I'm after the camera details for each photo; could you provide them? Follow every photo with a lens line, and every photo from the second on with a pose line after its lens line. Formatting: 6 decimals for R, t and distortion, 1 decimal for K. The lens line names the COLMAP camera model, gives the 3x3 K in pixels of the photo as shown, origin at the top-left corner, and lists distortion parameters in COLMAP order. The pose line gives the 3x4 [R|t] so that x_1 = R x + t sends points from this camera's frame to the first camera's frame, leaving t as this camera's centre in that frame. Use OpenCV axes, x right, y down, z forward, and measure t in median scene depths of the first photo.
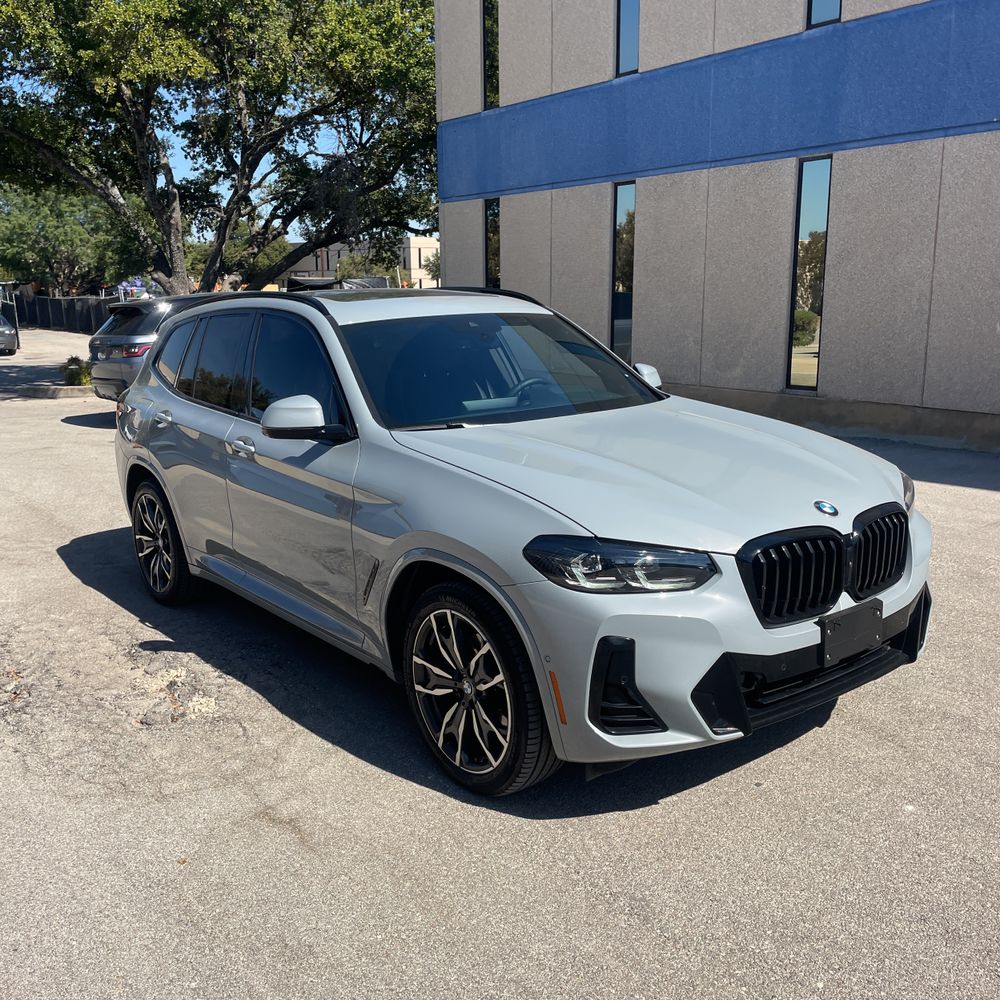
lens RADIAL K [[1004.5, 0, 500.0], [0, 1004.5, 500.0], [0, 0, 1]] dist [0.082442, -0.113824]
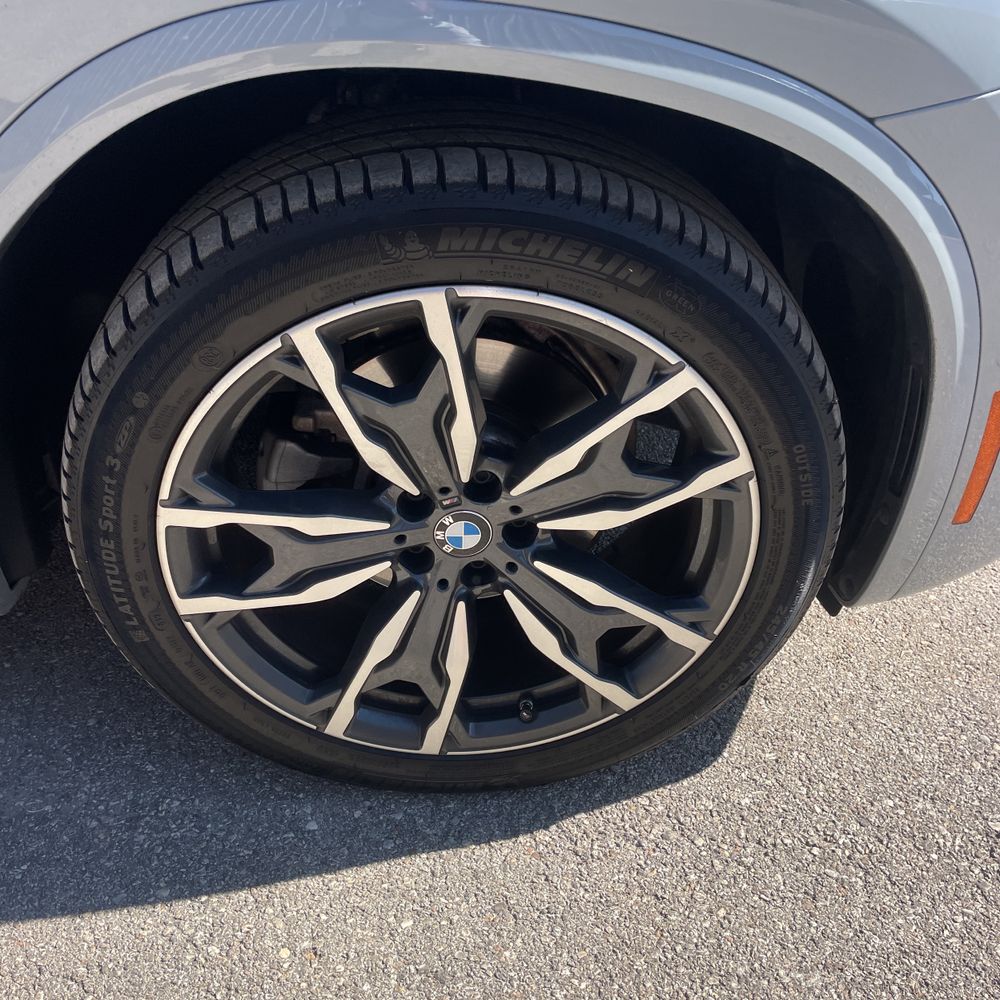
lens RADIAL K [[1013.9, 0, 514.0], [0, 1013.9, 502.1], [0, 0, 1]] dist [0.055977, -0.009062]
pose [[0.560231, -0.428157, 0.709099, -0.077147], [0.060824, 0.875005, 0.480277, 0.013726], [-0.826100, -0.225936, 0.516248, 0.287659]]
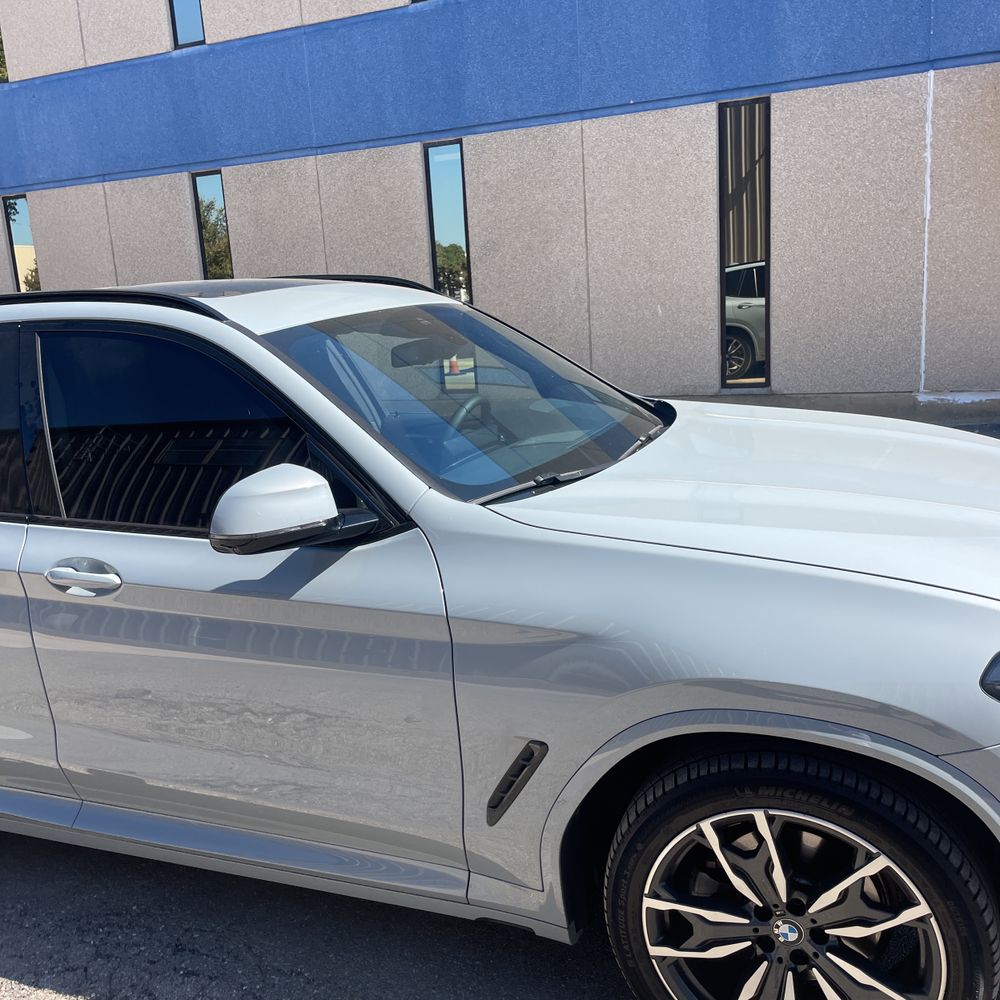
lens RADIAL K [[1004.5, 0, 500.0], [0, 1004.5, 500.0], [0, 0, 1]] dist [0.082442, -0.113824]
pose [[0.868721, -0.151539, 0.471550, -0.139611], [0.158183, 0.987073, 0.025793, -0.032581], [-0.469363, 0.052185, 0.881462, 0.190490]]
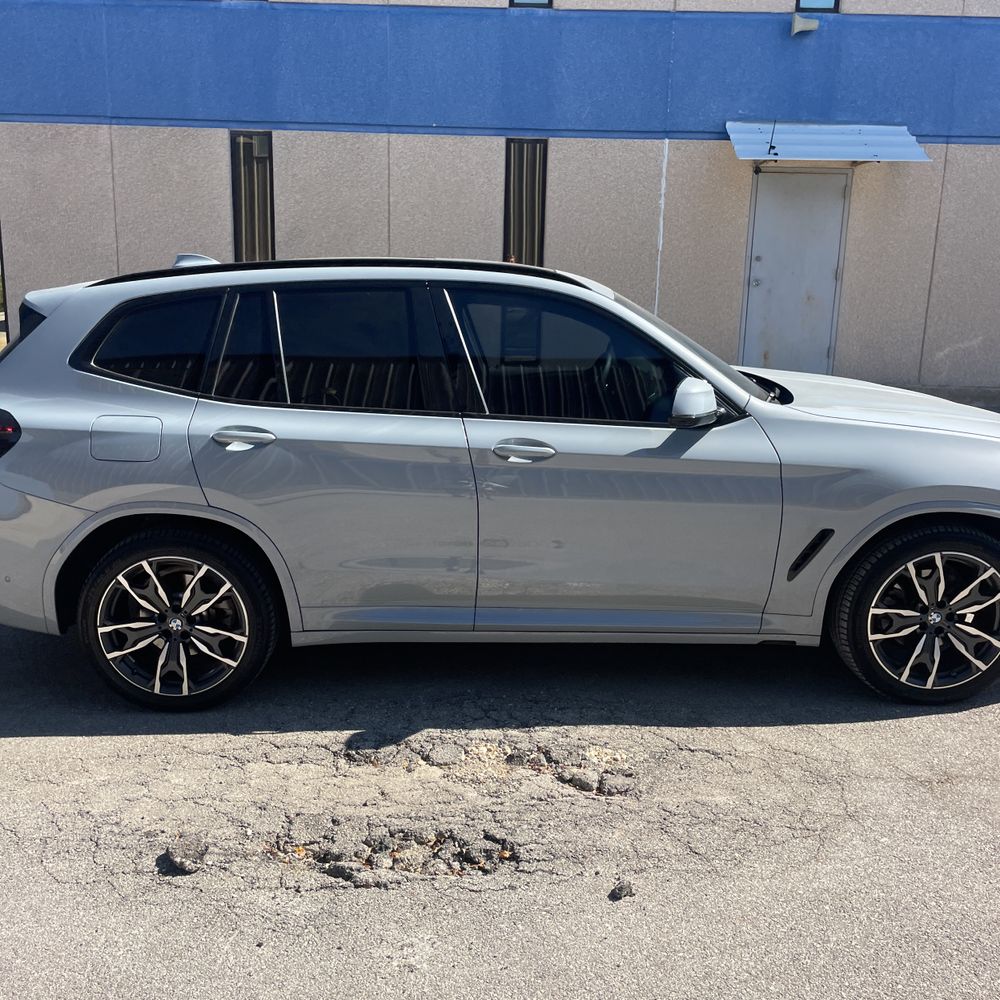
lens RADIAL K [[1010.9, 0, 497.8], [0, 1010.9, 492.9], [0, 0, 1]] dist [0.072068, -0.095136]
pose [[0.598076, -0.150703, 0.787143, -0.418224], [0.137697, 0.986879, 0.084321, -0.041093], [-0.789522, 0.057957, 0.610980, 0.231300]]
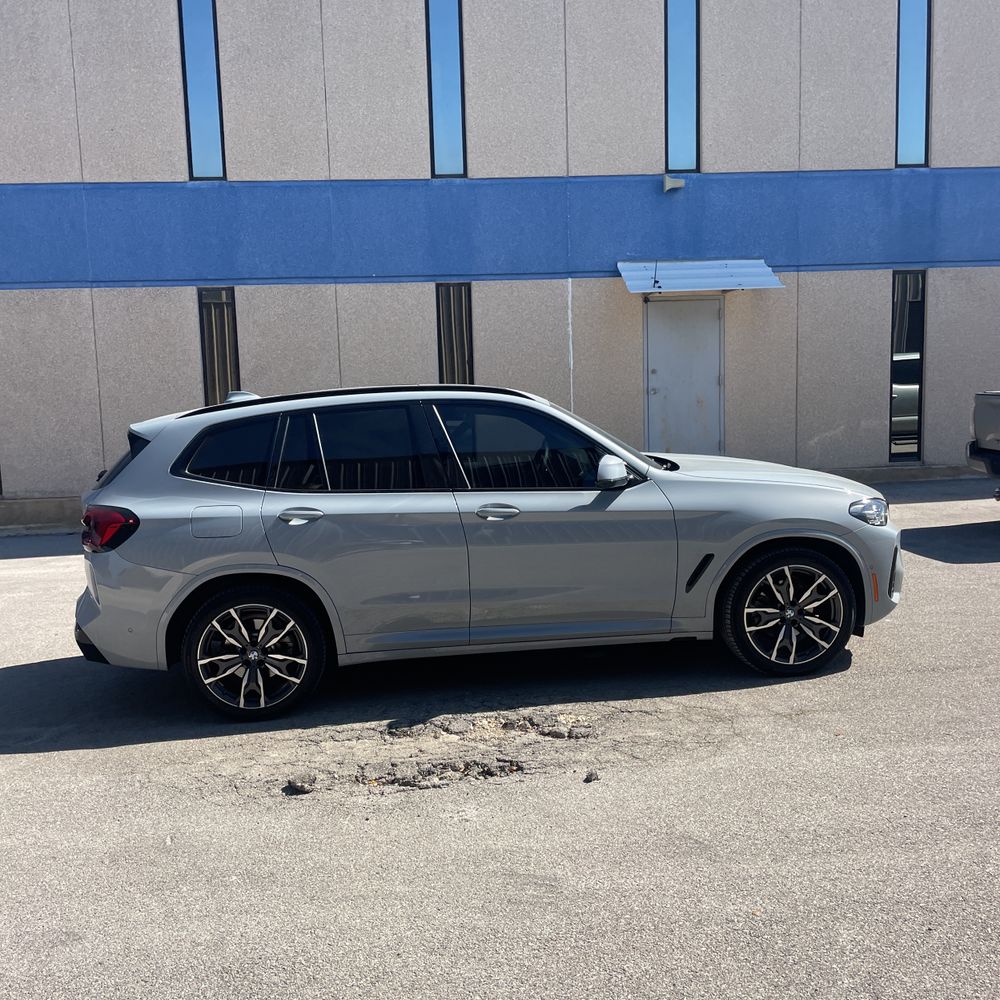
lens RADIAL K [[1010.9, 0, 497.8], [0, 1010.9, 492.9], [0, 0, 1]] dist [0.072068, -0.095136]
pose [[0.527116, -0.093439, 0.844640, -0.566652], [0.200908, 0.979462, -0.017027, -0.024623], [-0.825702, 0.178670, 0.535063, 0.162816]]
